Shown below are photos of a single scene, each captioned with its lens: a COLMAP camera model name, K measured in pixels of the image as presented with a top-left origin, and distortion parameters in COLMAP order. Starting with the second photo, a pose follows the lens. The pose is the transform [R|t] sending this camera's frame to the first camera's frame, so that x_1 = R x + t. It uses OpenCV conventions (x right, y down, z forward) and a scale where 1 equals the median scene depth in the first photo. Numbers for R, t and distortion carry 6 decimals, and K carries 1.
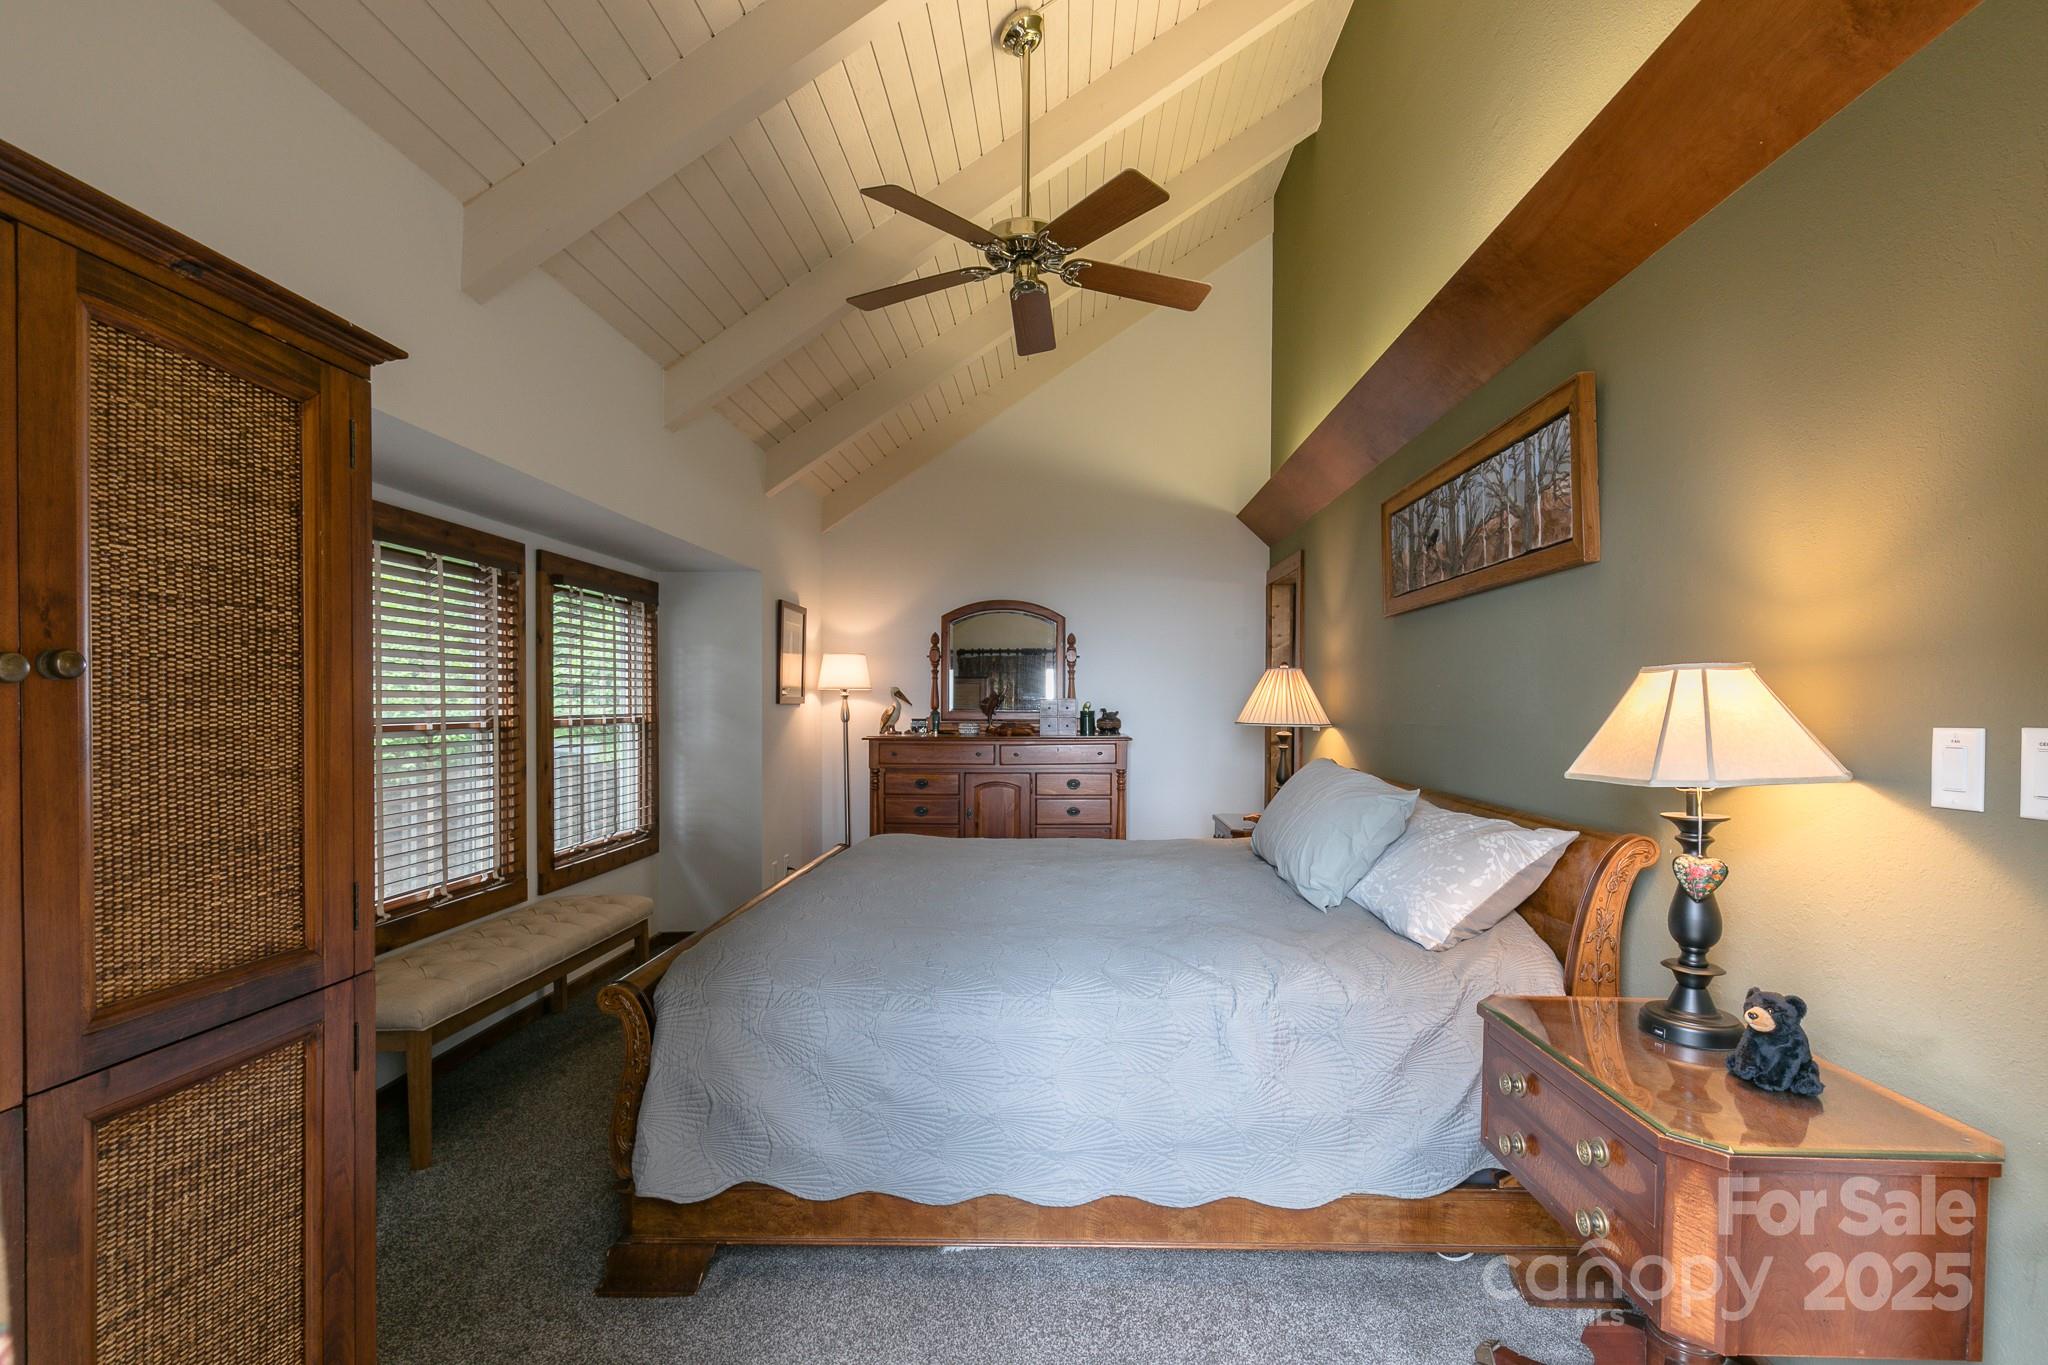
lens RADIAL K [[919.8, 0, 1031.2], [0, 919.8, 699.9], [0, 0, 1]] dist [-0.000265, 0.000007]
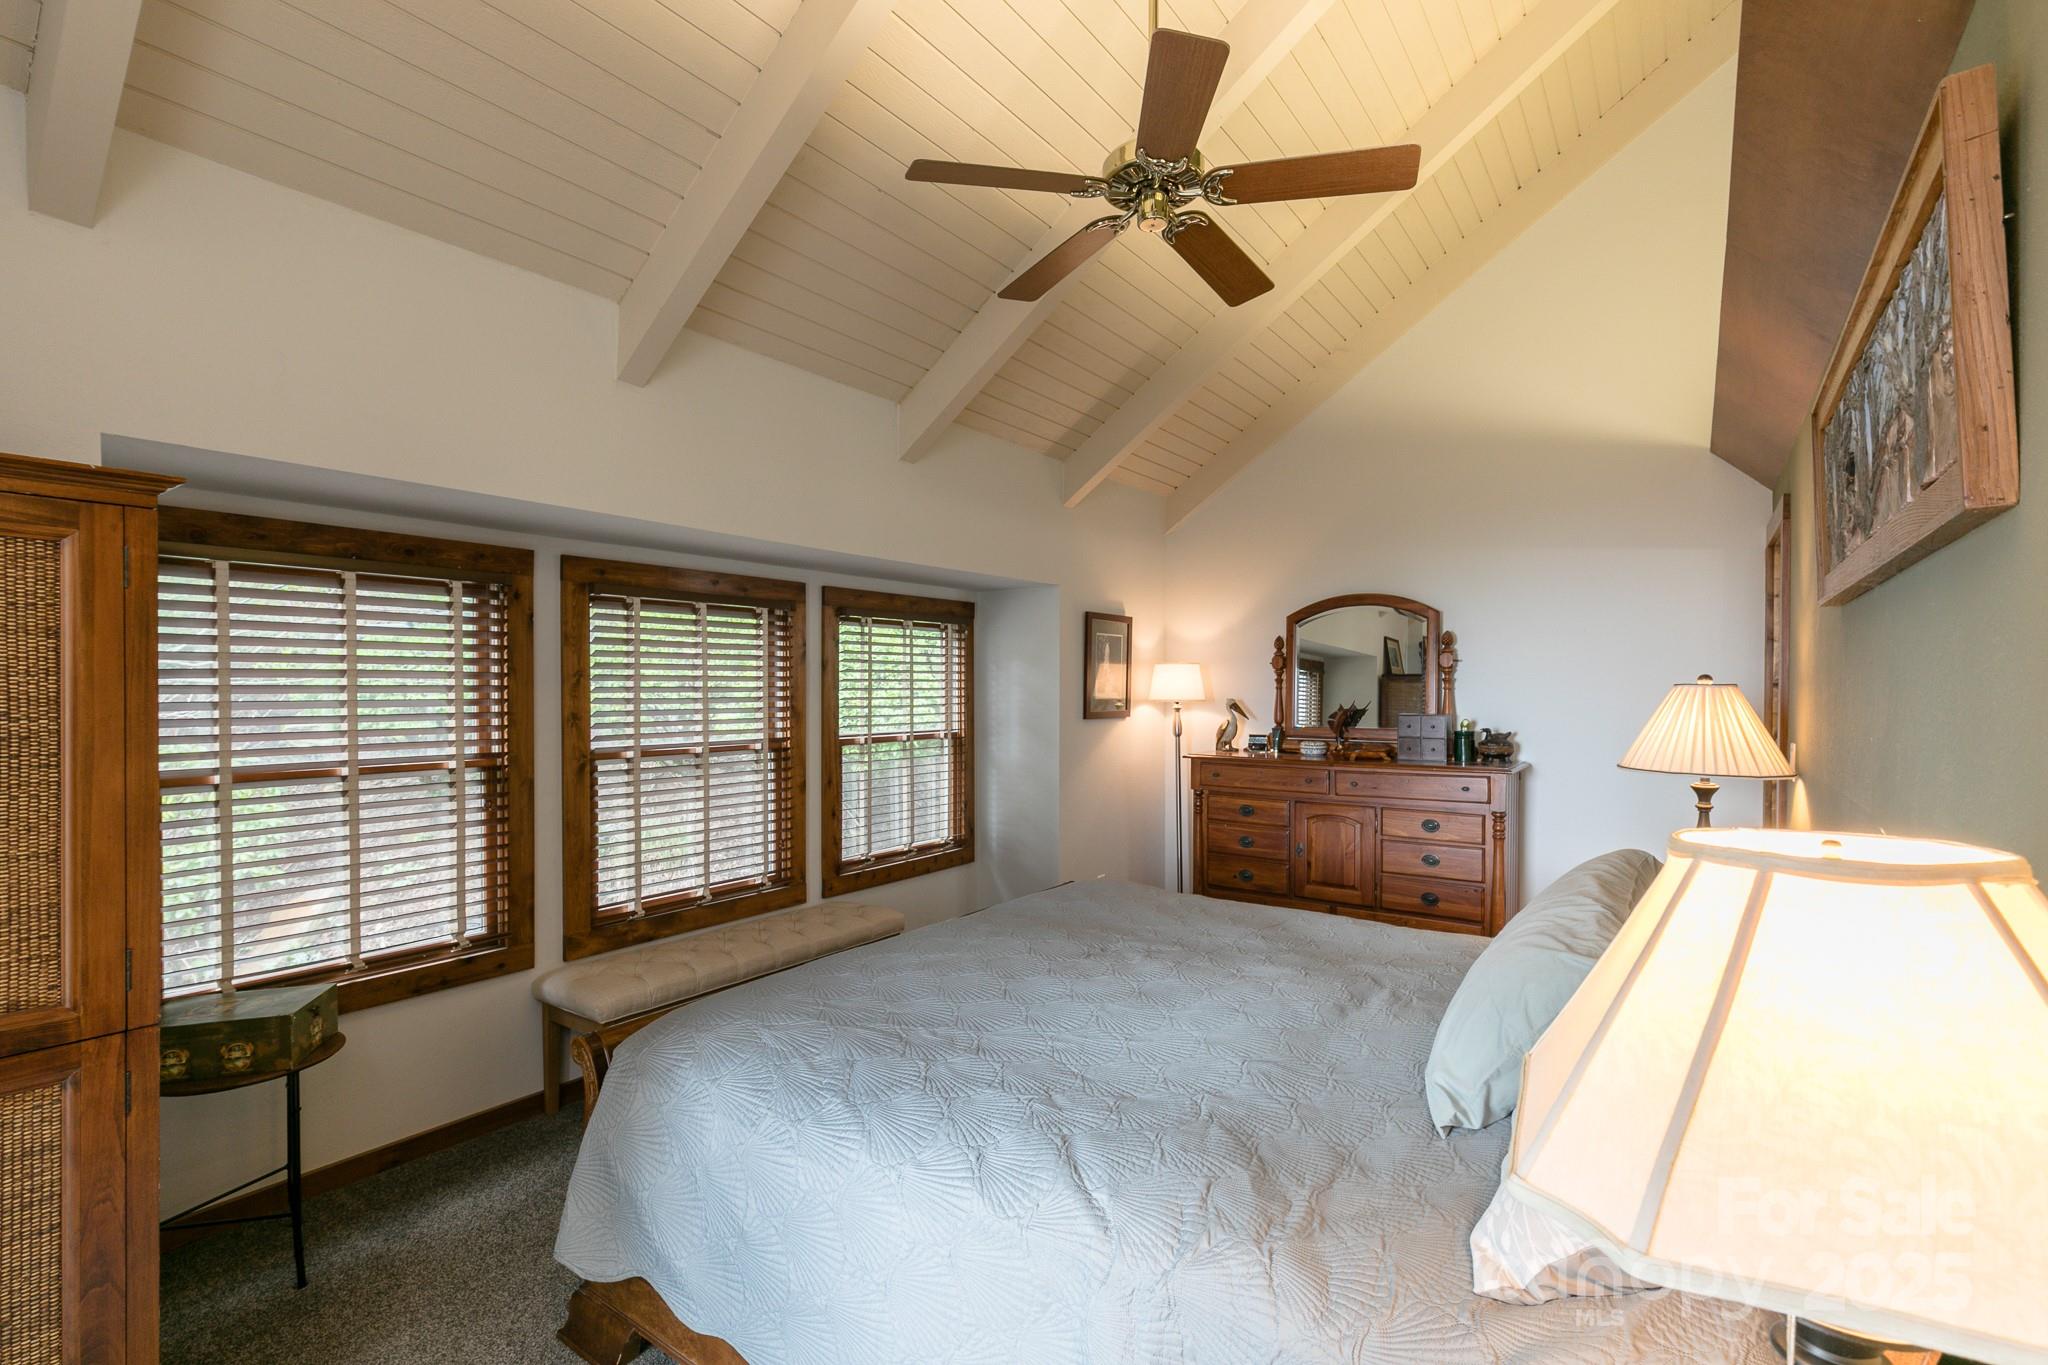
lens RADIAL K [[905.1, 0, 1024.0], [0, 905.1, 682.5], [0, 0, 1]] dist [-0.001336, -0.000805]
pose [[0.824519, -0.005441, -0.565808, 0.249981], [0.004537, 0.999985, -0.003004, -0.037977], [0.565815, -0.000090, 0.824532, 0.212541]]
